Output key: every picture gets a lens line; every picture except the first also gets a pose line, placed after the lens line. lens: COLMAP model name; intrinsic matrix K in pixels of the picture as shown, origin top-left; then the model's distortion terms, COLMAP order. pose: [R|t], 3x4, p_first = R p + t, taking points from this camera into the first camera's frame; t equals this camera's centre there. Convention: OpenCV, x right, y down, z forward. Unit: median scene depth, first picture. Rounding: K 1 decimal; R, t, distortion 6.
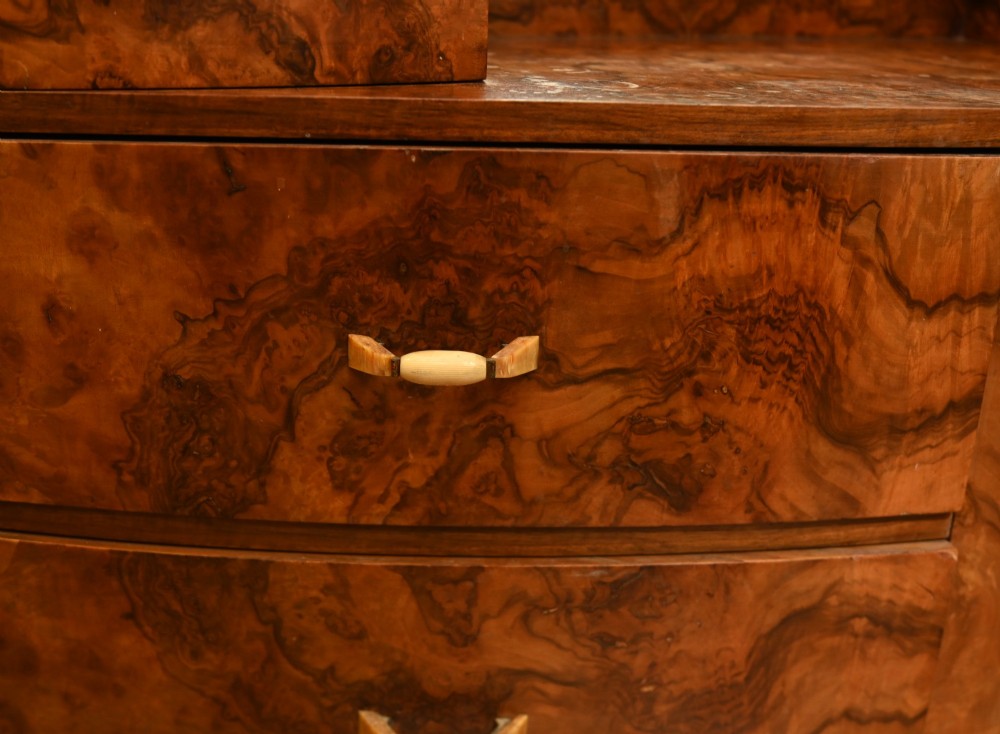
lens RADIAL K [[1185.3, 0, 469.6], [0, 1185.3, 344.5], [0, 0, 1]] dist [-0.088406, 0.000000]
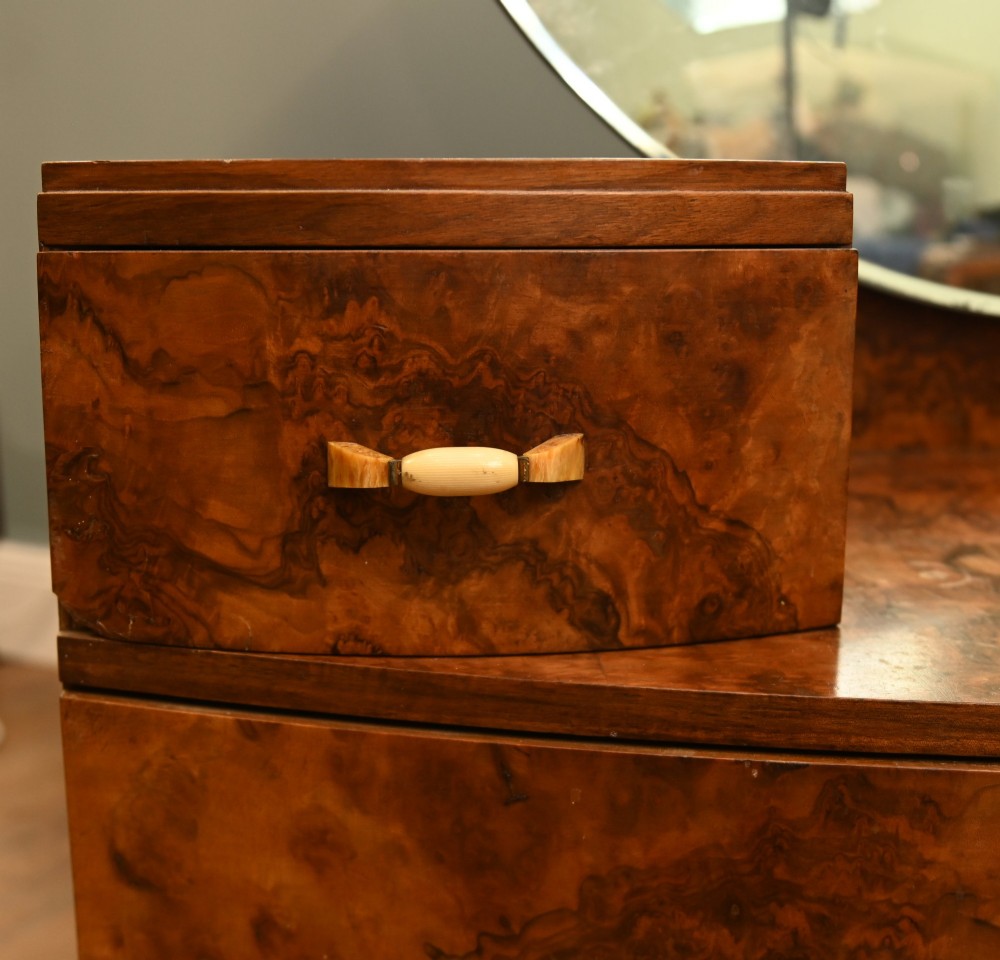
lens RADIAL K [[1572.7, 0, 497.2], [0, 1572.7, 480.3], [0, 0, 1]] dist [-0.090956, 0.000000]
pose [[0.988986, 0.013240, -0.147417, -0.063483], [-0.033968, 0.989711, -0.138994, -0.191779], [0.144059, 0.142470, 0.979259, -0.015623]]
